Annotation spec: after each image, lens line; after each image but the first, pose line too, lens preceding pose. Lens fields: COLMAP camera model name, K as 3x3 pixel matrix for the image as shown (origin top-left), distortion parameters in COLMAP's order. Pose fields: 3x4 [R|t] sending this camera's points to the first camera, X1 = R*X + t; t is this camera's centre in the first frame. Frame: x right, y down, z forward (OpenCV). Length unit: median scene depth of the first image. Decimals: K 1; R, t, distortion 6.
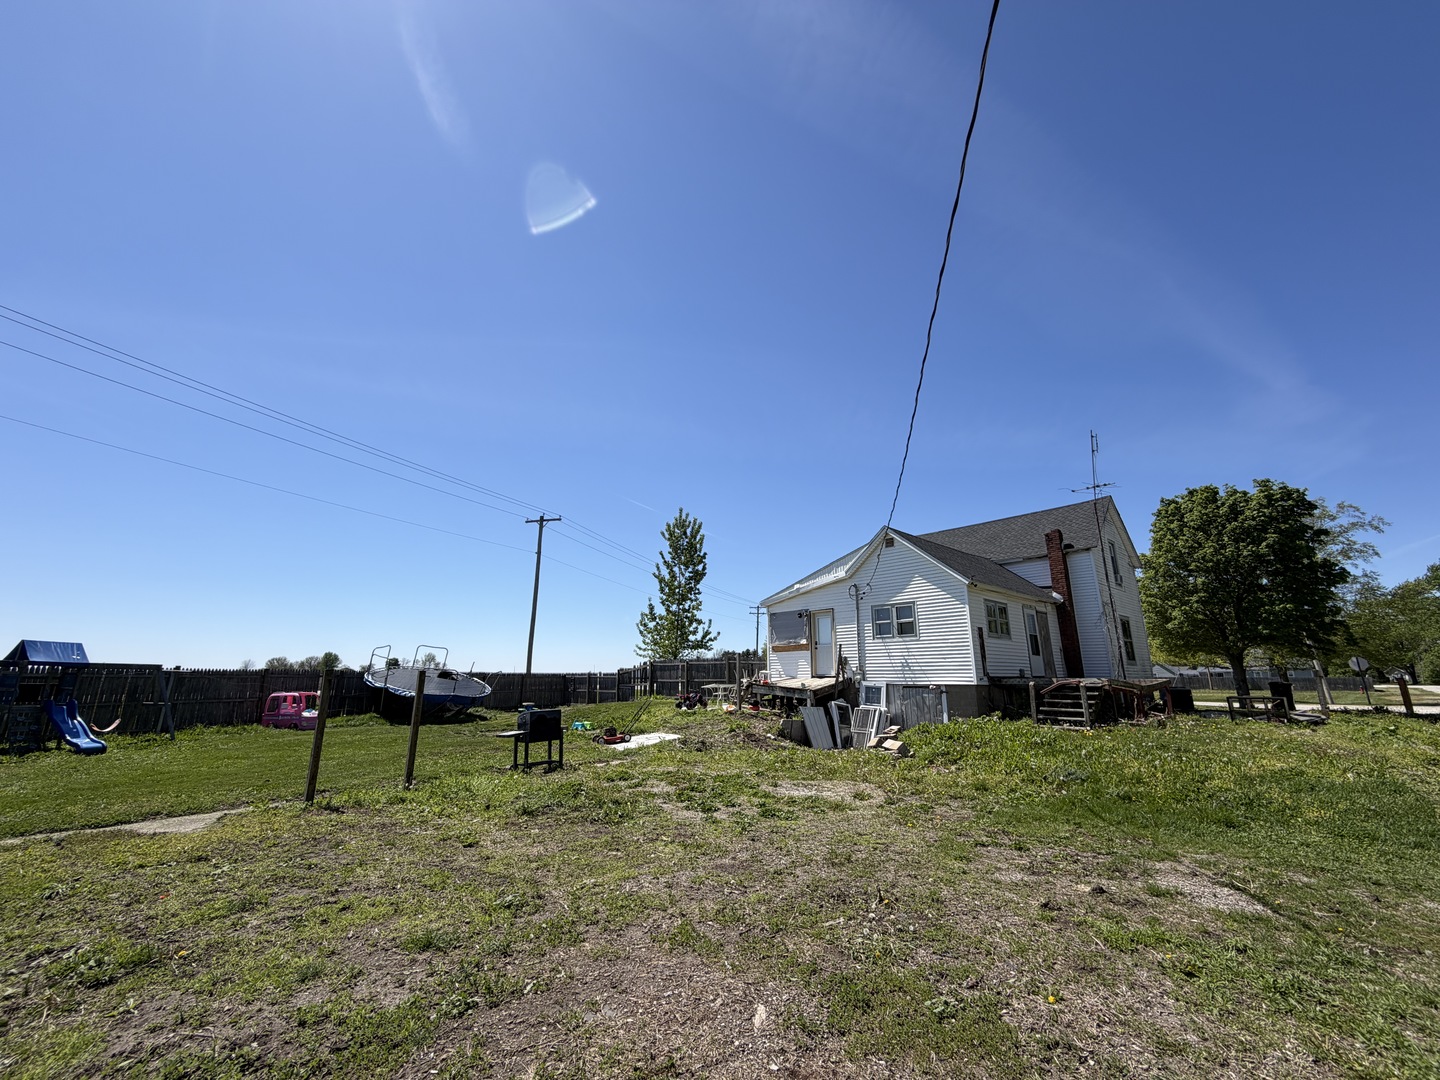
lens RADIAL K [[578.3, 0, 691.9], [0, 578.3, 541.4], [0, 0, 1]] dist [-0.001345, -0.000356]
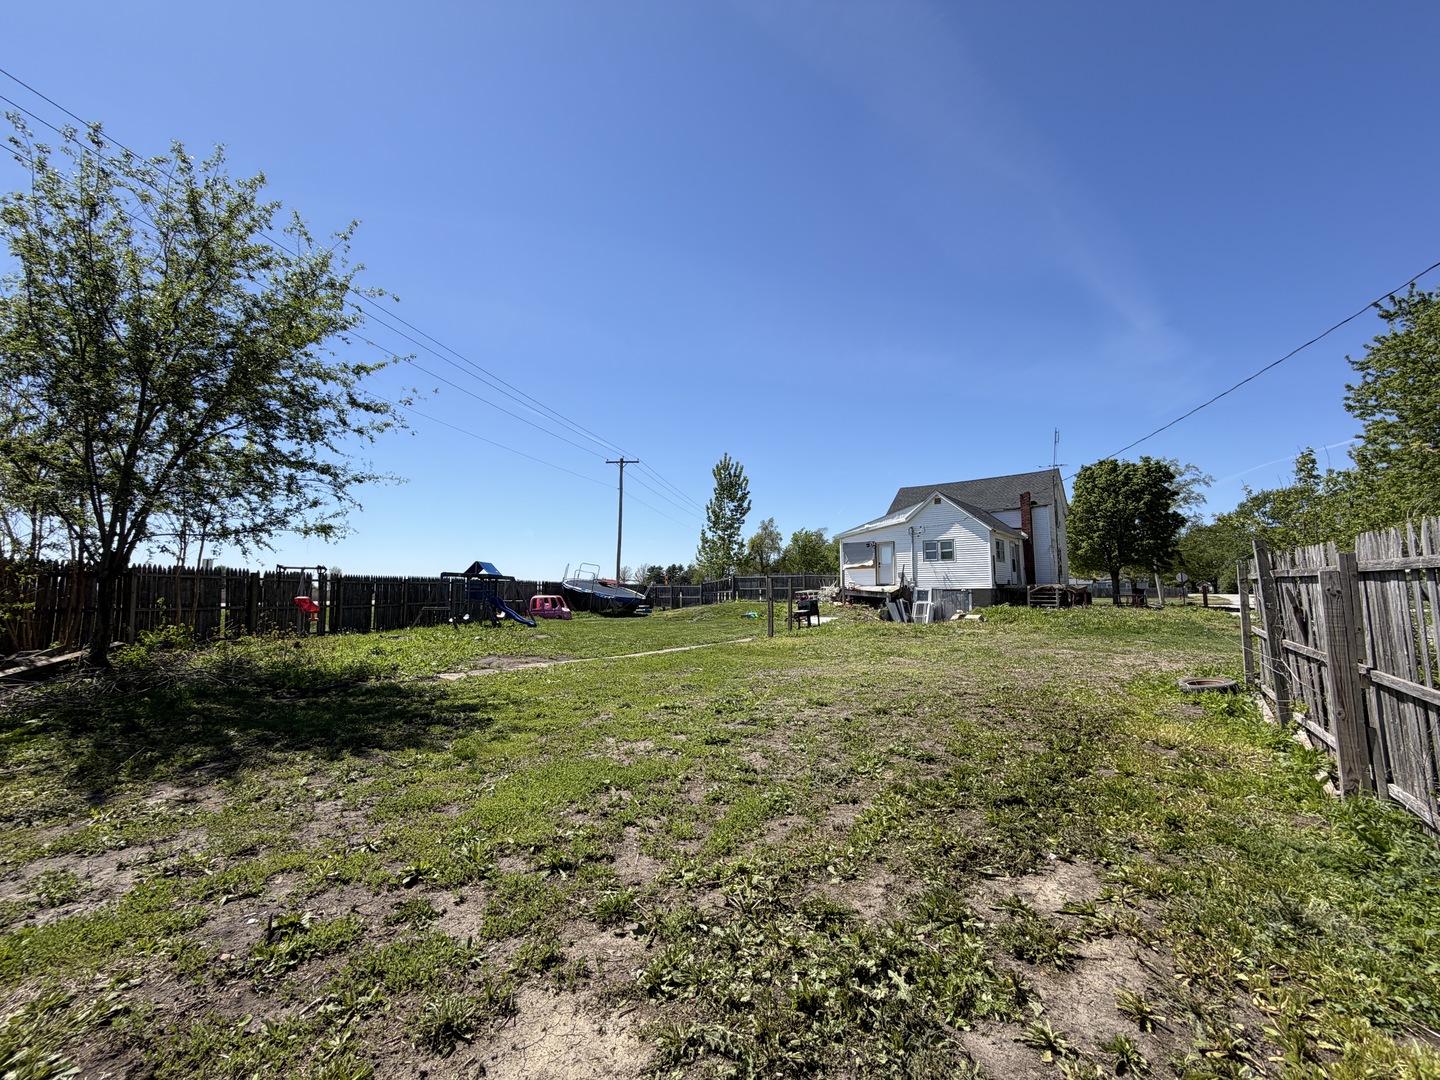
lens RADIAL K [[578.3, 0, 691.9], [0, 578.3, 541.4], [0, 0, 1]] dist [-0.001345, -0.000356]
pose [[0.989174, 0.009554, 0.146436, -0.428549], [-0.030730, 0.989239, 0.143044, -0.073445], [-0.143493, -0.145995, 0.978823, -0.359733]]
